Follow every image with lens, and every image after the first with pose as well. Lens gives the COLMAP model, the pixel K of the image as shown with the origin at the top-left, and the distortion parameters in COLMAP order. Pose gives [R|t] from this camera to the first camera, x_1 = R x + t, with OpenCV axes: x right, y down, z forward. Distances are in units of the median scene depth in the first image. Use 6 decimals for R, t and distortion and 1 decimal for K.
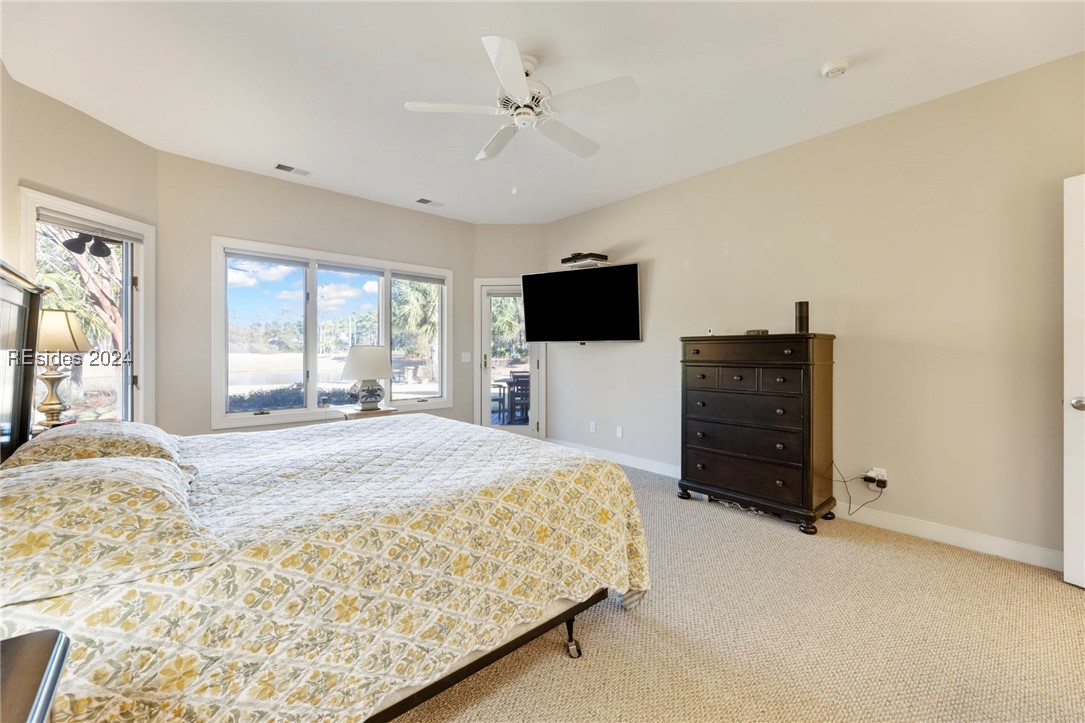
lens RADIAL K [[440.6, 0, 538.7], [0, 440.6, 354.4], [0, 0, 1]] dist [-0.000215, -0.000254]
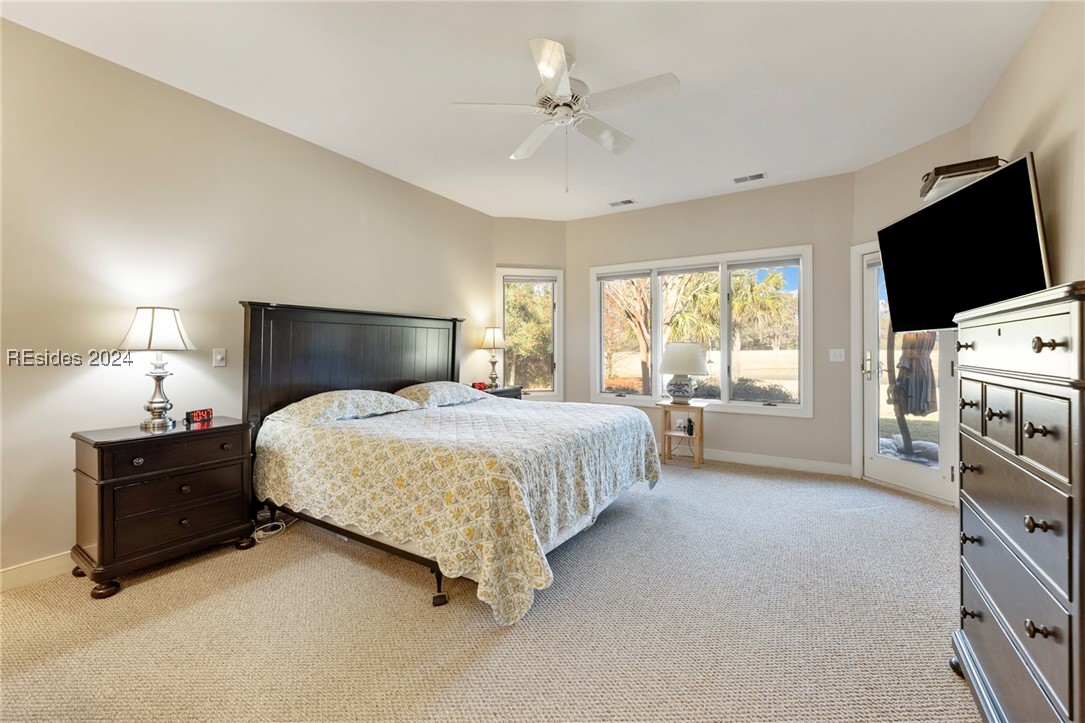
lens RADIAL K [[440.6, 0, 533.3], [0, 440.6, 353.4], [0, 0, 1]] dist [-0.000215, -0.000254]
pose [[0.274936, 0.008078, -0.961428, 0.956183], [-0.003858, 0.999966, 0.007299, 0.000649], [0.961455, 0.001703, 0.274958, 0.688156]]
